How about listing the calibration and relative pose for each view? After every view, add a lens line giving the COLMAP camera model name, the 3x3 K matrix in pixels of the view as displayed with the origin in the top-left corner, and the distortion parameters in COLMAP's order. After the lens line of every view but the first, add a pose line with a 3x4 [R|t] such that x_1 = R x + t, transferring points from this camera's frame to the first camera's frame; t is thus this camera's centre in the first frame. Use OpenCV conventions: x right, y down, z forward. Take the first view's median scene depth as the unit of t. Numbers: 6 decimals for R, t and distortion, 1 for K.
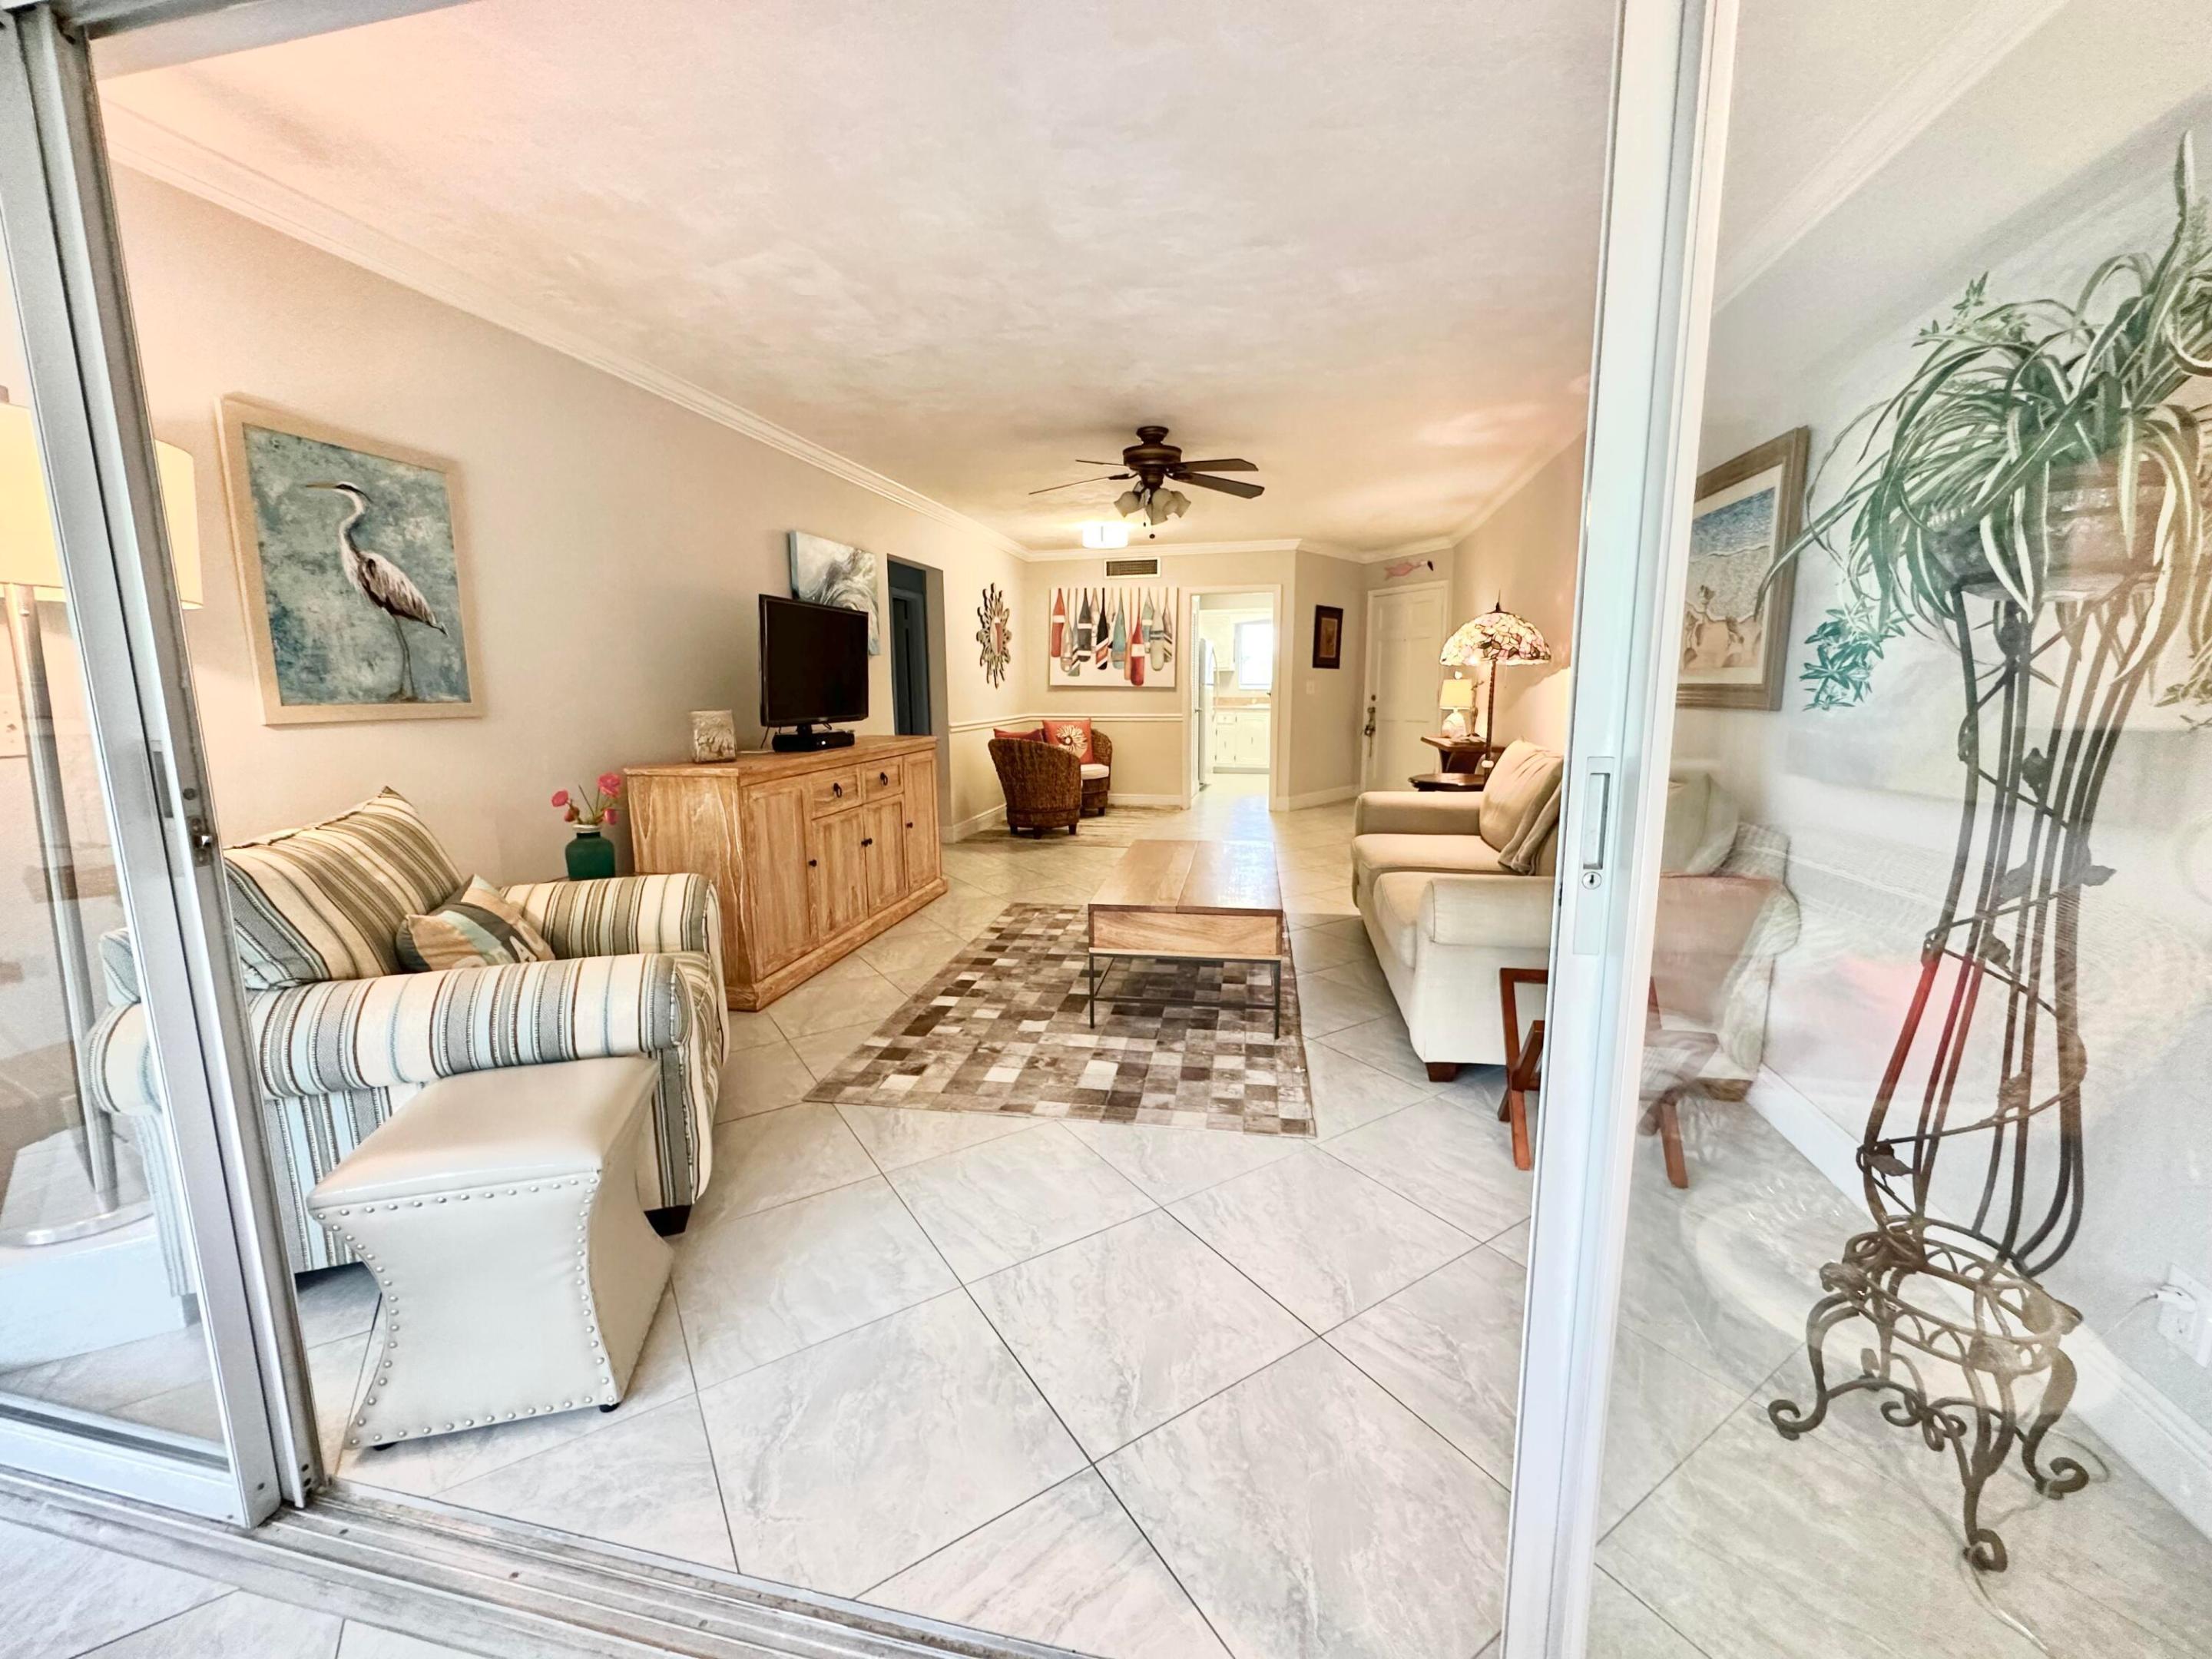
lens RADIAL K [[880.8, 0, 1110.1], [0, 880.8, 824.2], [0, 0, 1]] dist [-0.005386, 0.000843]
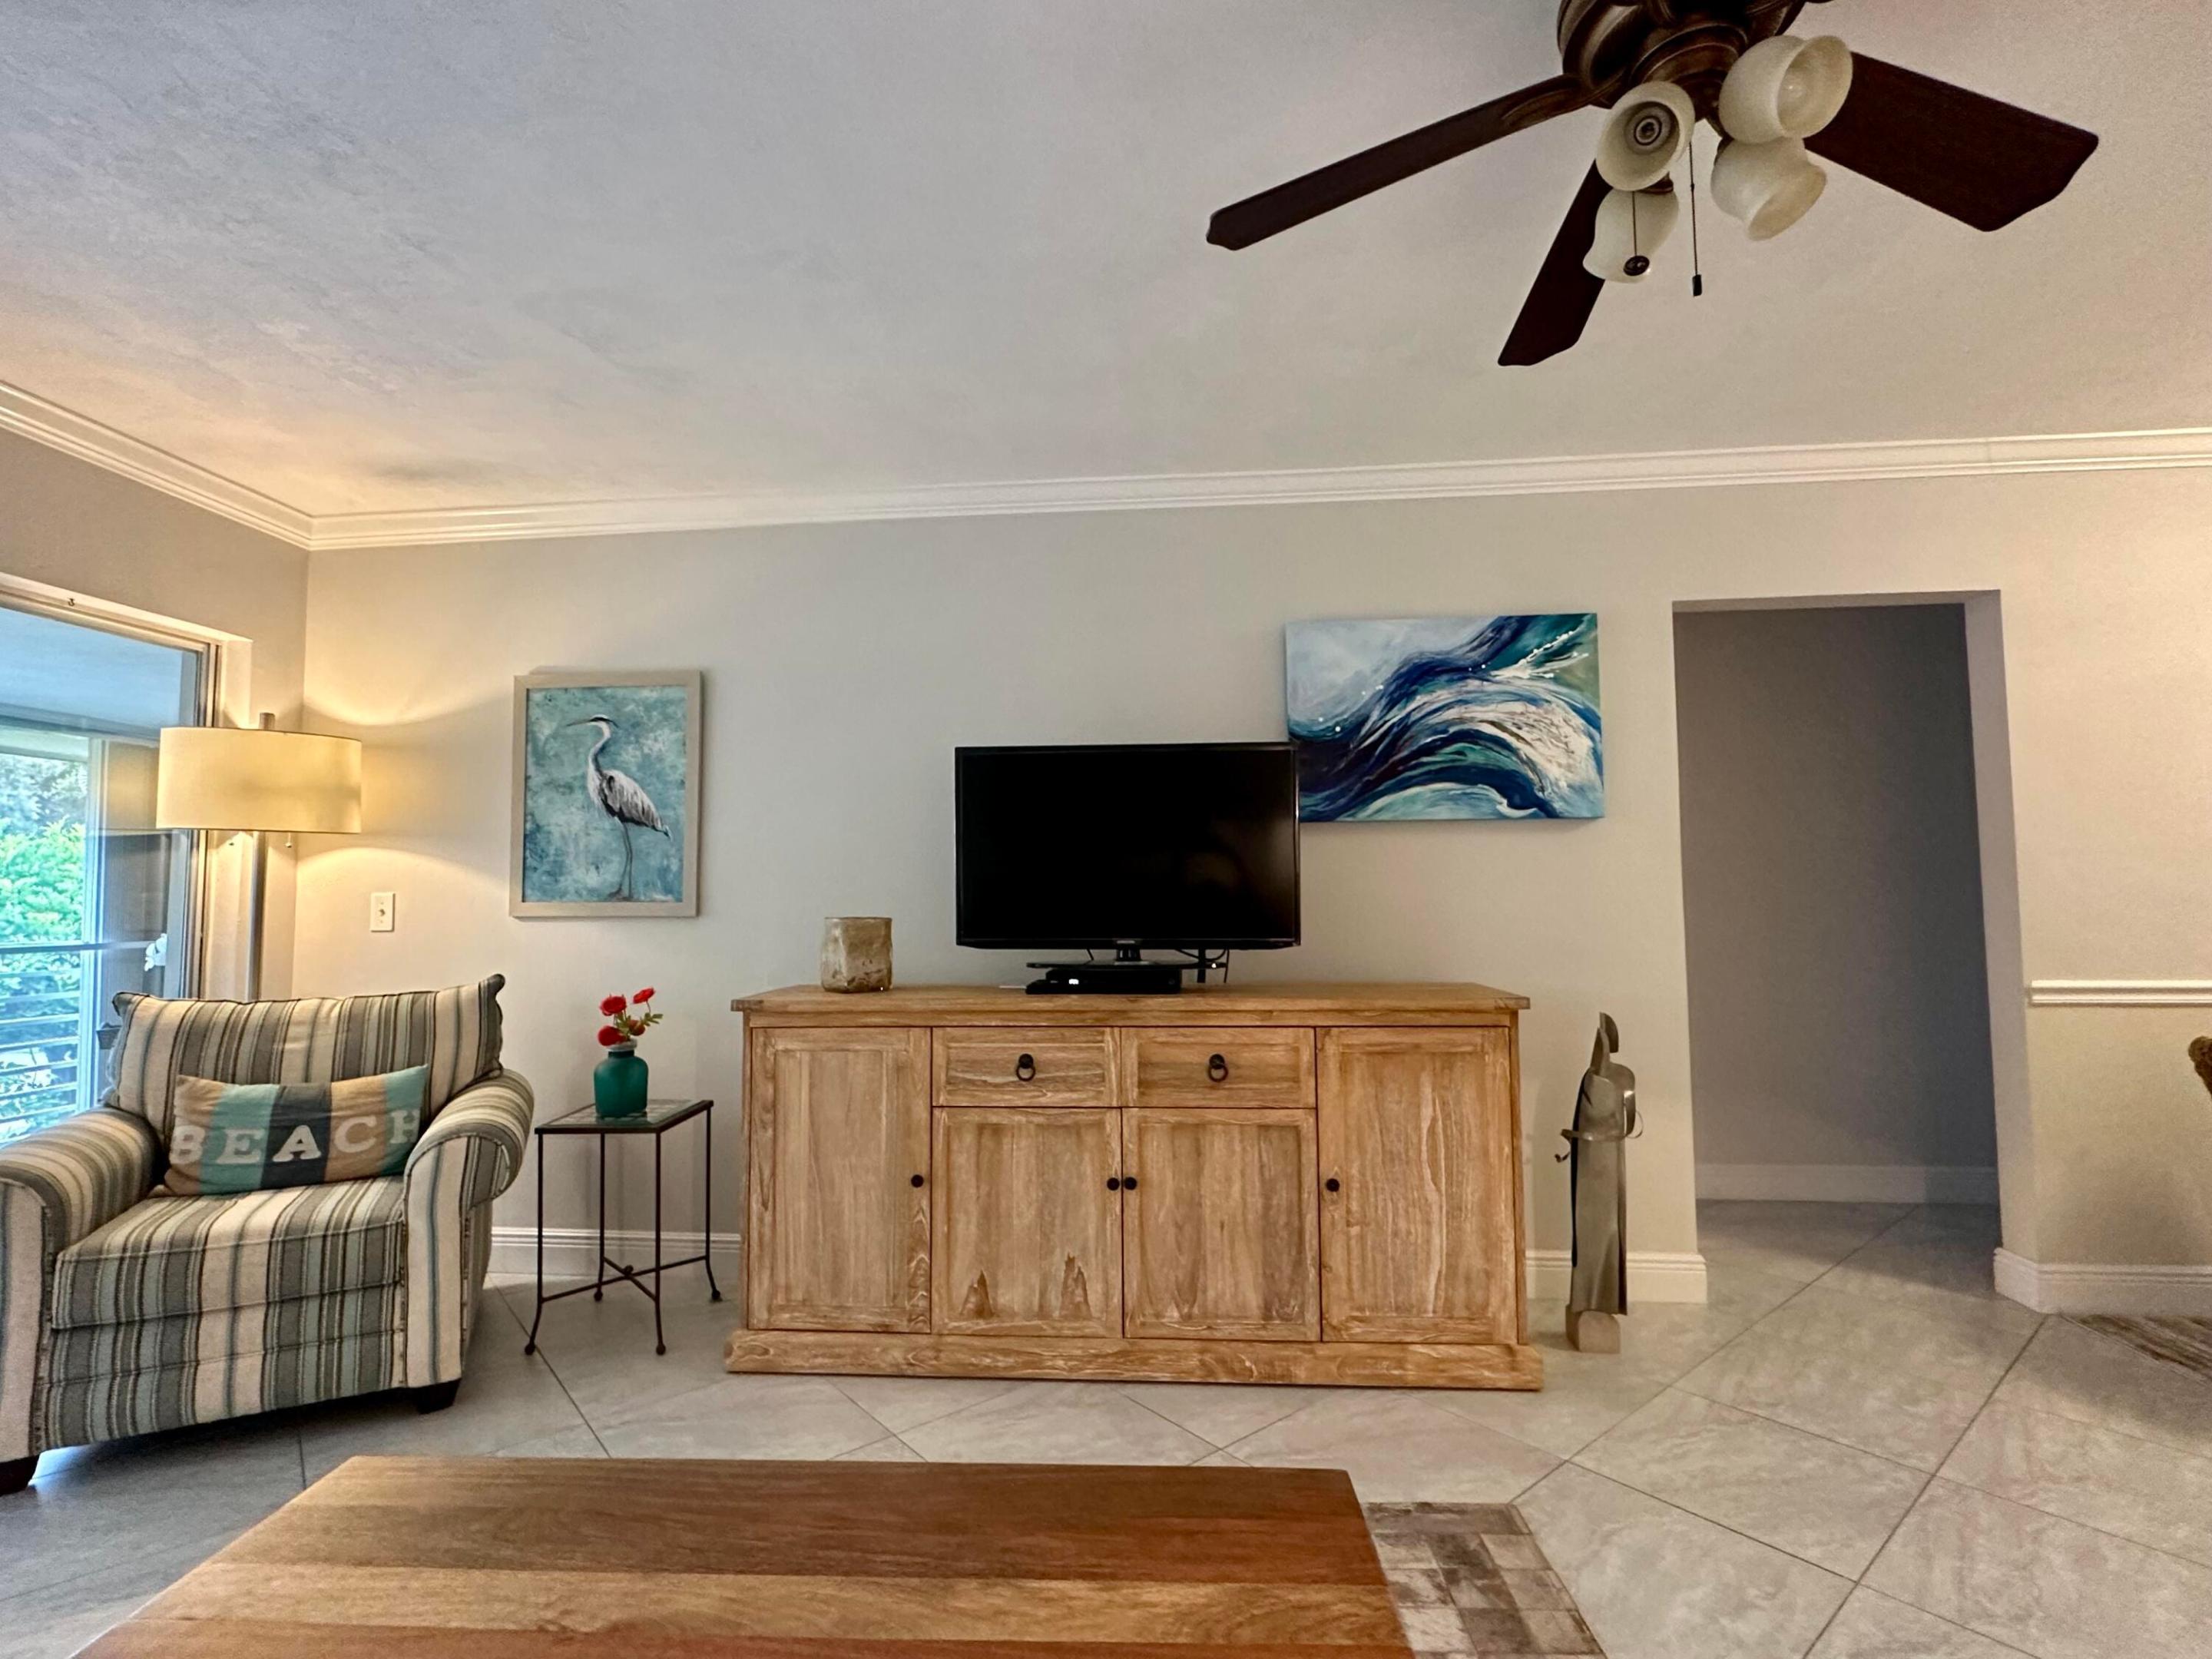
lens RADIAL K [[1034.8, 0, 1100.2], [0, 1034.8, 834.2], [0, 0, 1]] dist [-0.003557, 0.000323]
pose [[0.118452, -0.054854, -0.991444, 0.353539], [-0.150334, 0.985972, -0.072513, -0.143289], [0.981514, 0.157637, 0.108543, 0.945187]]
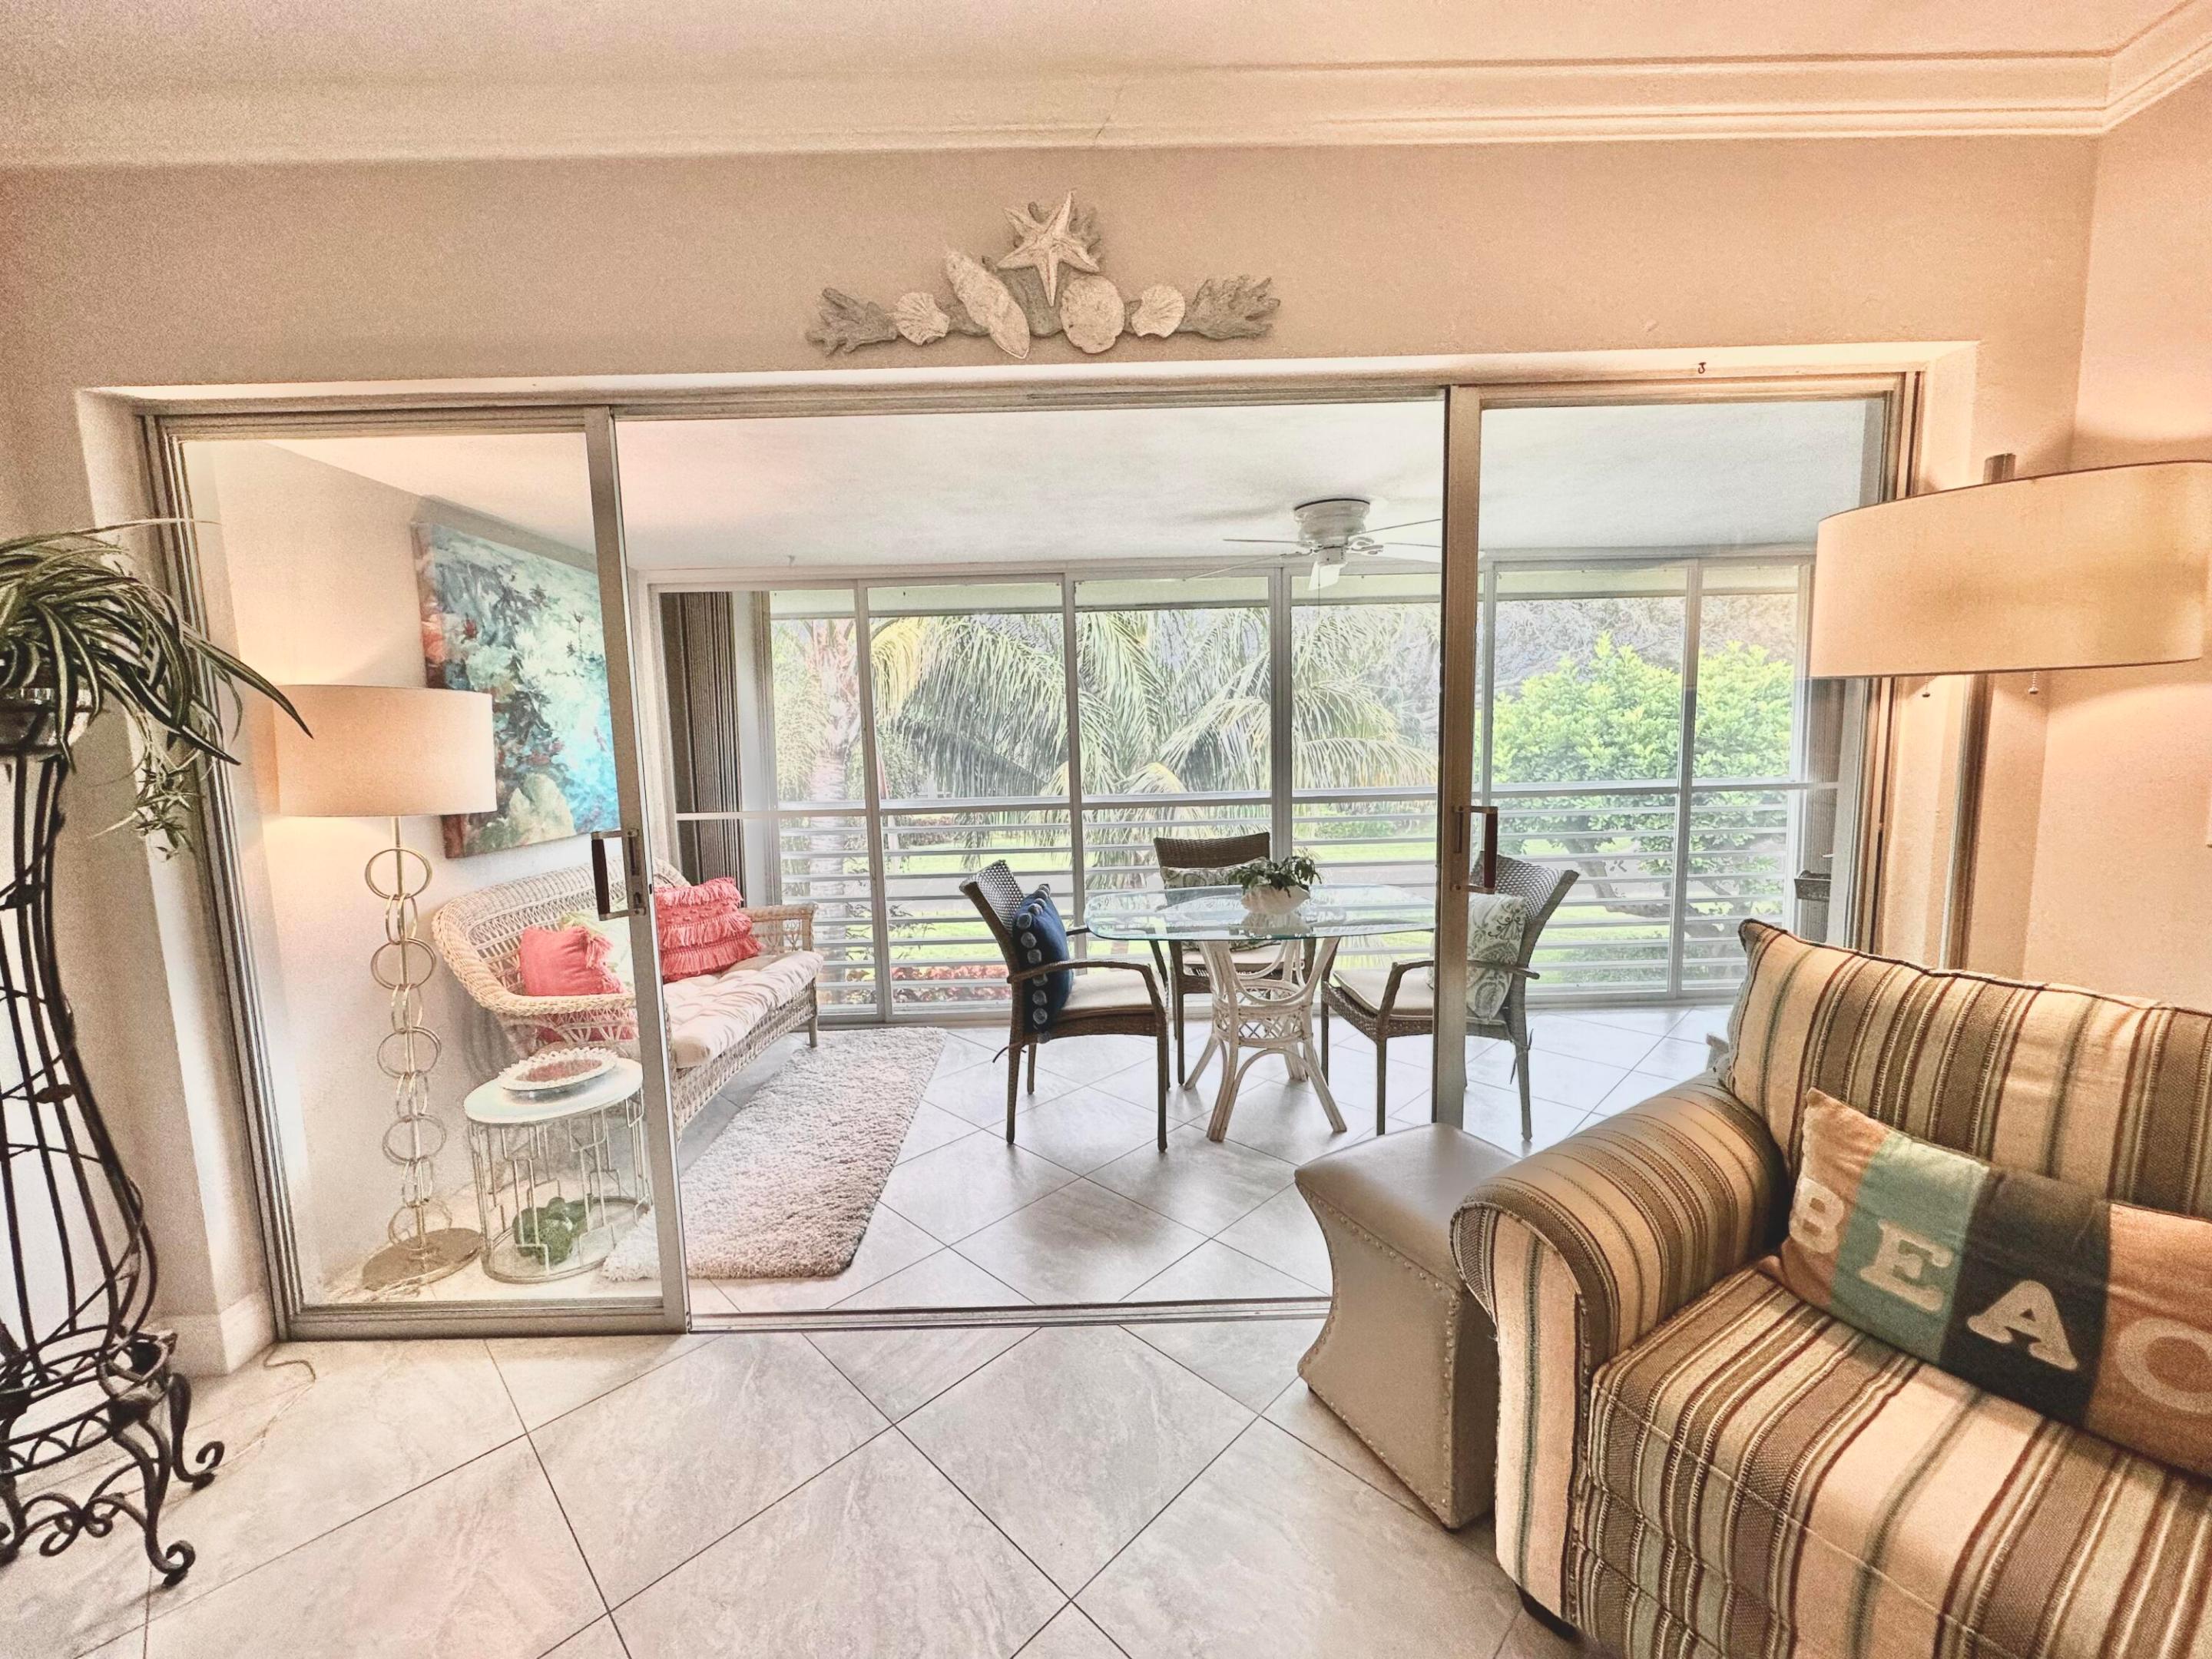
lens RADIAL K [[880.8, 0, 1101.7], [0, 880.8, 832.3], [0, 0, 1]] dist [-0.005386, 0.000843]
pose [[-0.976210, 0.057090, -0.209176, -0.035169], [-0.001437, 0.962990, 0.269533, -0.141077], [0.216822, 0.263421, -0.939999, 0.703225]]
